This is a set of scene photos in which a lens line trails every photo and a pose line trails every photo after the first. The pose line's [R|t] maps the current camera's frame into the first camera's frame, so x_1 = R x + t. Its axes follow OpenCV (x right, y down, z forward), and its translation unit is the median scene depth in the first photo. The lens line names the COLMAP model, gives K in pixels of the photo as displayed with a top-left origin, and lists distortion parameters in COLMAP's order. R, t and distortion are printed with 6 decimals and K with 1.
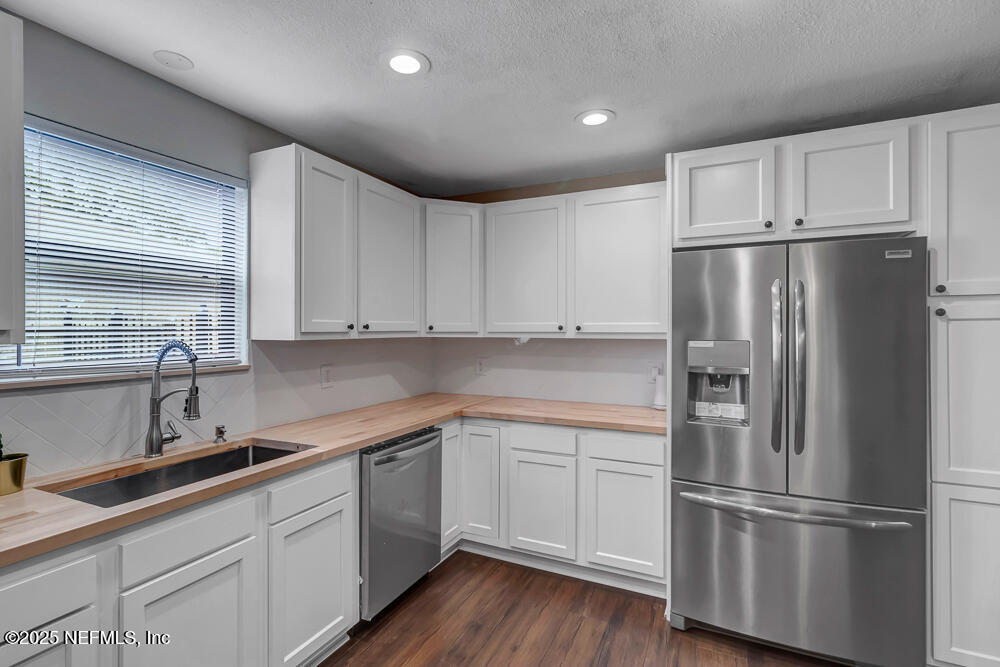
lens RADIAL K [[468.3, 0, 502.7], [0, 468.3, 329.6], [0, 0, 1]] dist [0.001888, -0.000527]
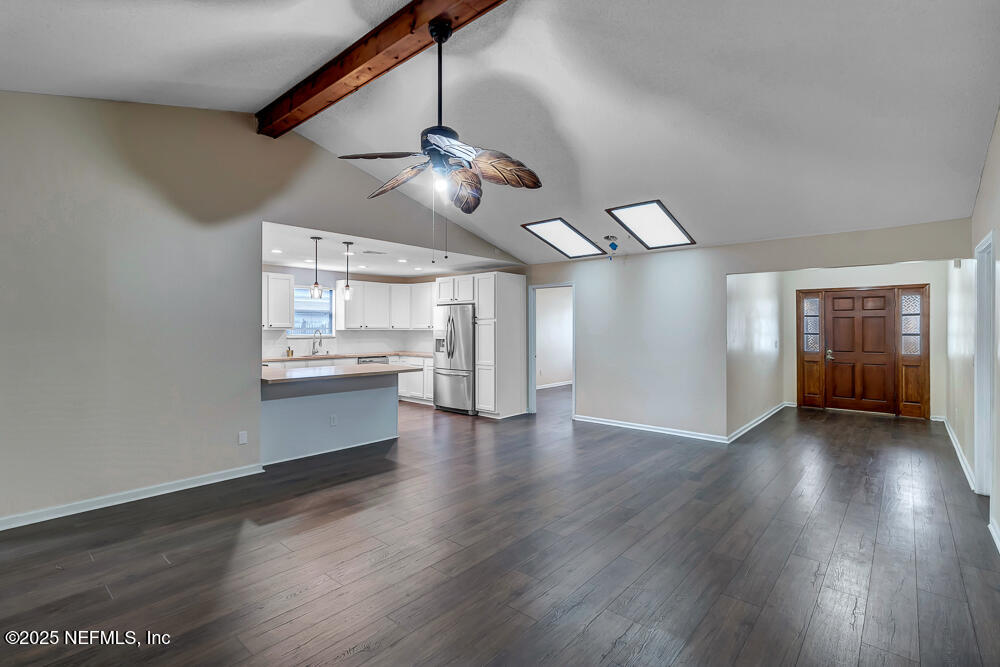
lens RADIAL K [[468.3, 0, 495.8], [0, 468.3, 325.7], [0, 0, 1]] dist [0.001888, -0.000527]
pose [[0.960585, -0.000701, -0.277987, 1.805990], [-0.000699, 0.999988, -0.004939, 0.005690], [0.277987, 0.004938, 0.960572, -2.339855]]
